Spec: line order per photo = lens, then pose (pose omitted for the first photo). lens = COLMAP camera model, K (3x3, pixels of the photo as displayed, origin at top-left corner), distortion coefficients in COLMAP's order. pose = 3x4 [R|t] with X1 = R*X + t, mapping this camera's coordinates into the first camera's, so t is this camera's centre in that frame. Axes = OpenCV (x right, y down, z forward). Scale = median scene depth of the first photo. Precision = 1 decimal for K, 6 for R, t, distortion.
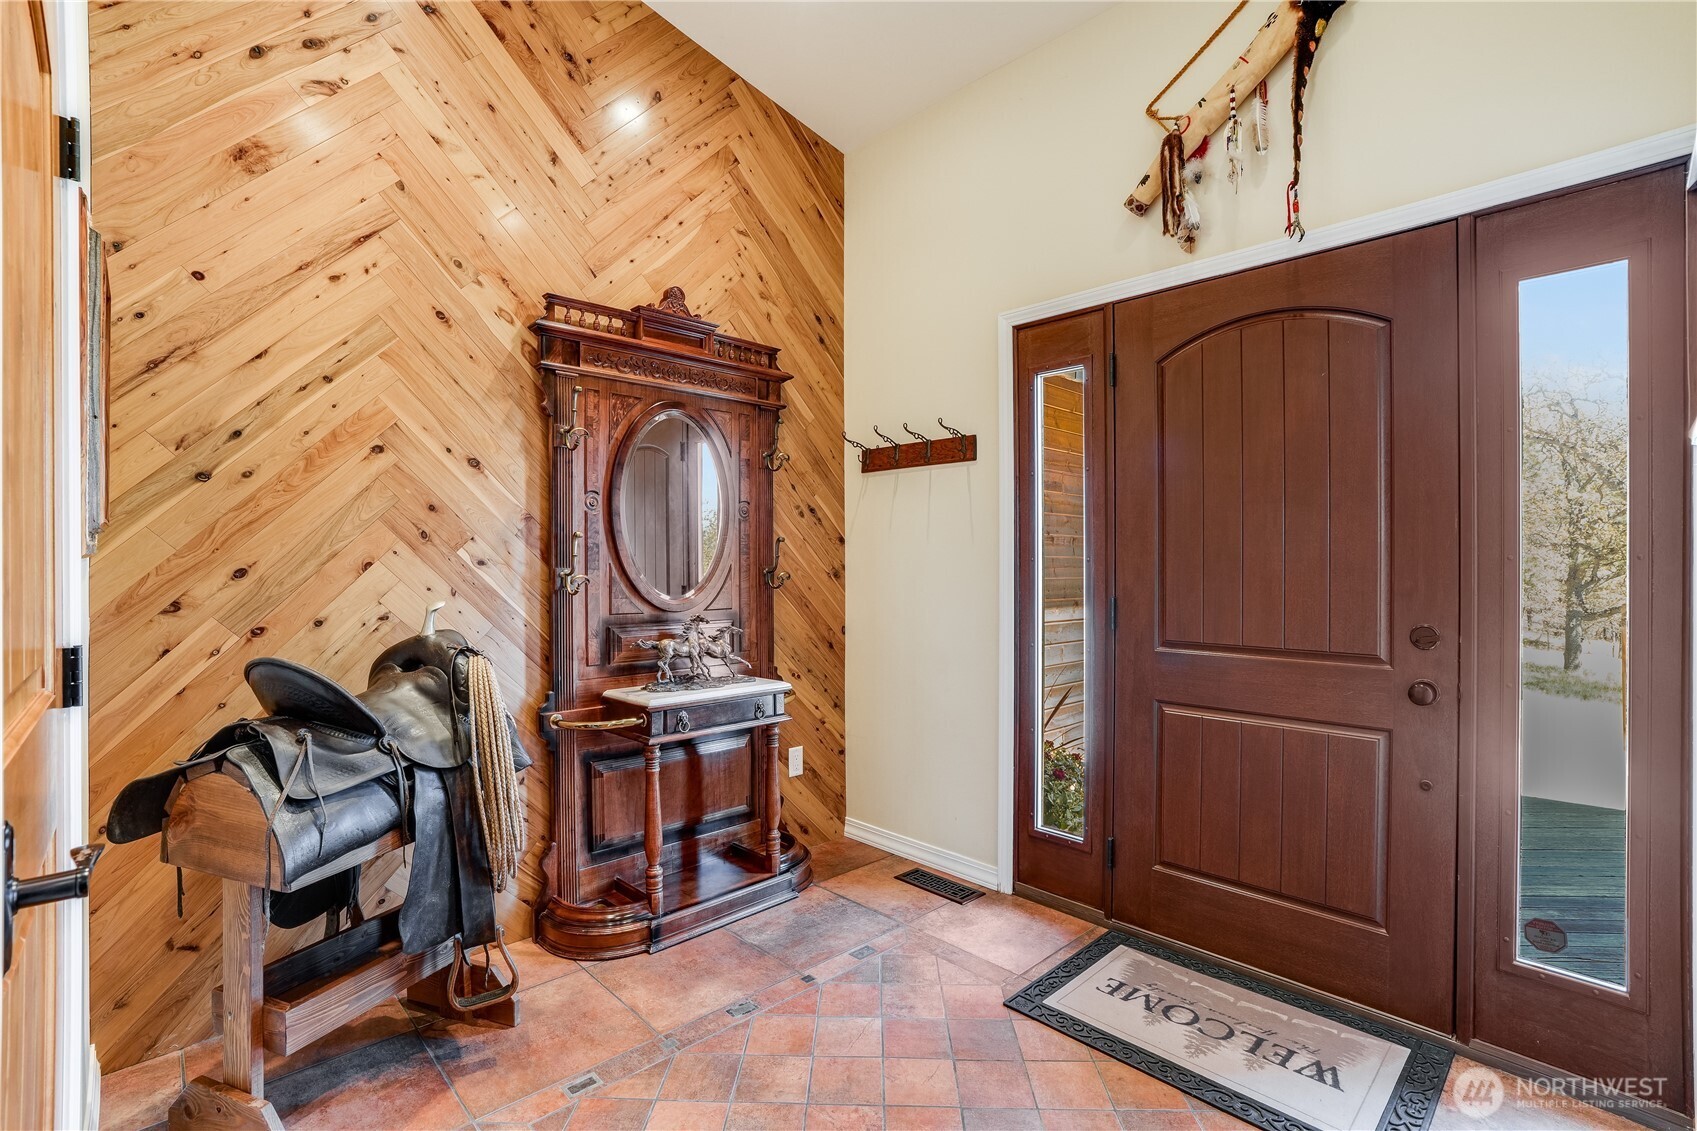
lens RADIAL K [[791.0, 0, 861.3], [0, 791.0, 561.5], [0, 0, 1]] dist [-0.032208, 0.009305]
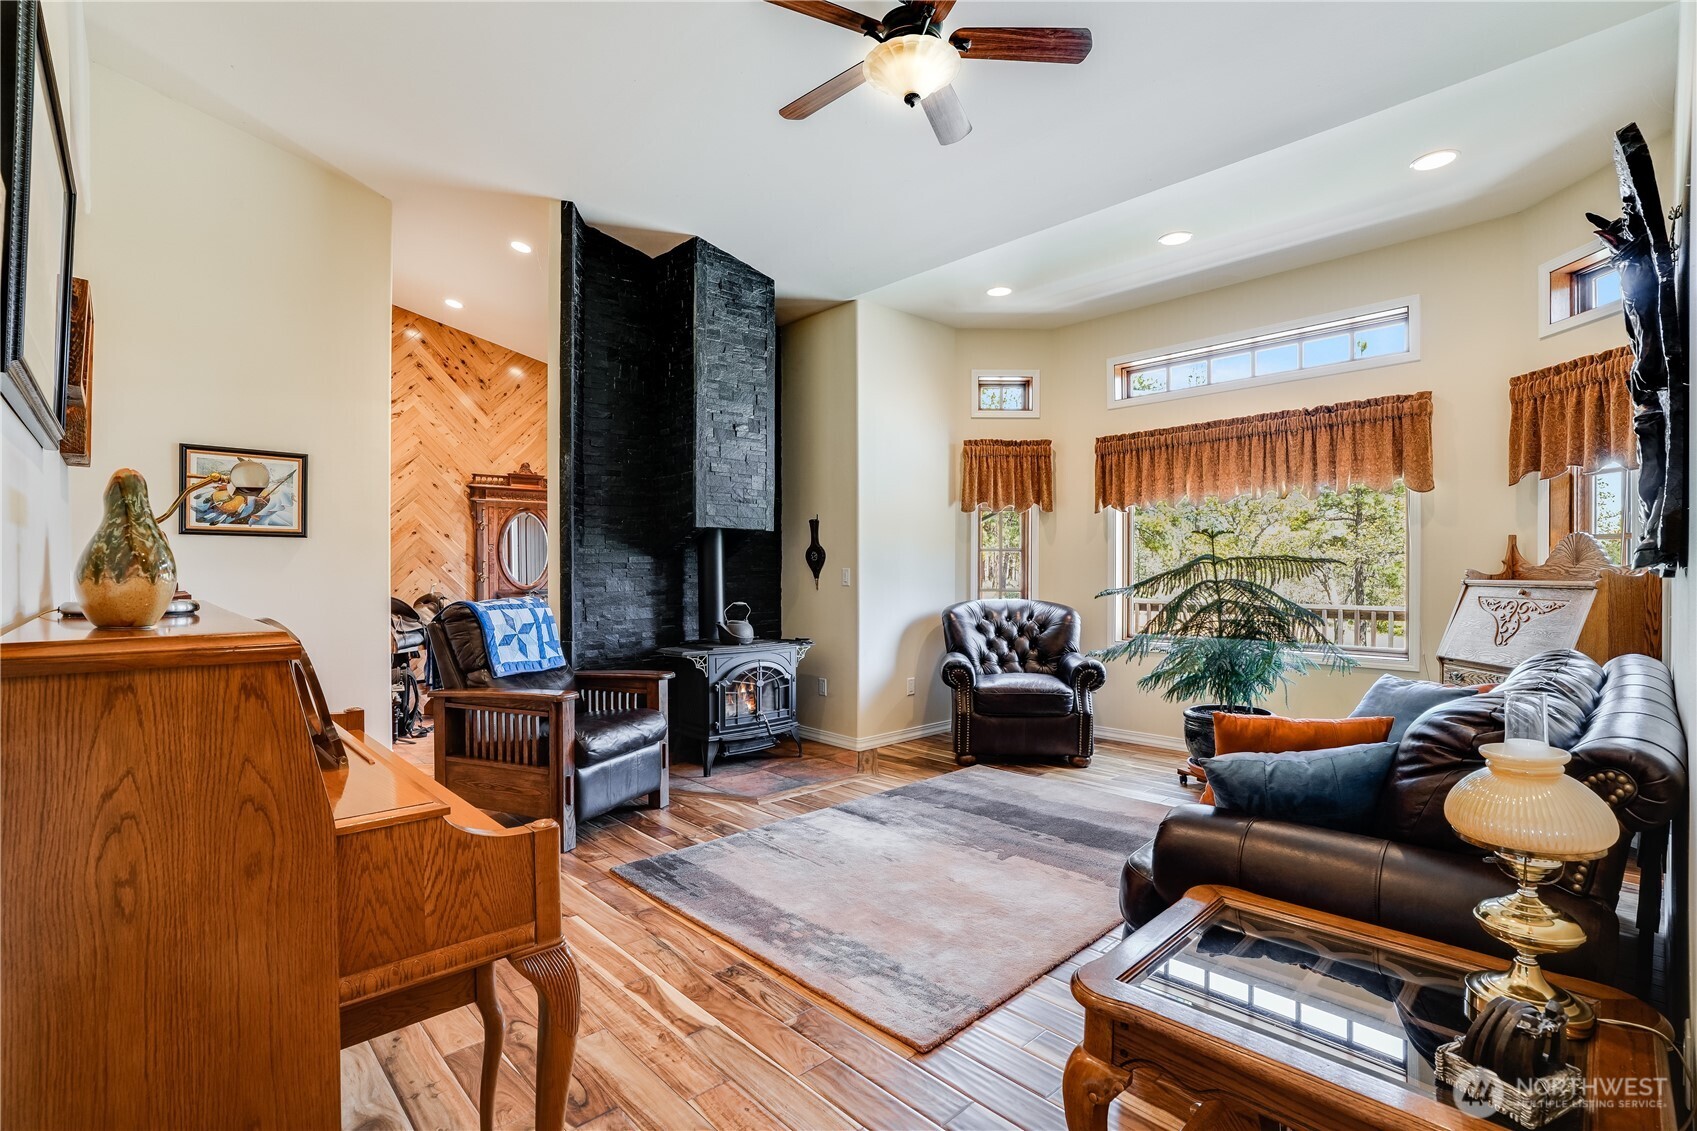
lens RADIAL K [[791.0, 0, 845.6], [0, 791.0, 568.2], [0, 0, 1]] dist [-0.032208, 0.009305]
pose [[0.999859, -0.004407, -0.016221, 0.966993], [0.004475, 0.999981, 0.004134, -0.013412], [0.016203, -0.004206, 0.999860, -1.767987]]
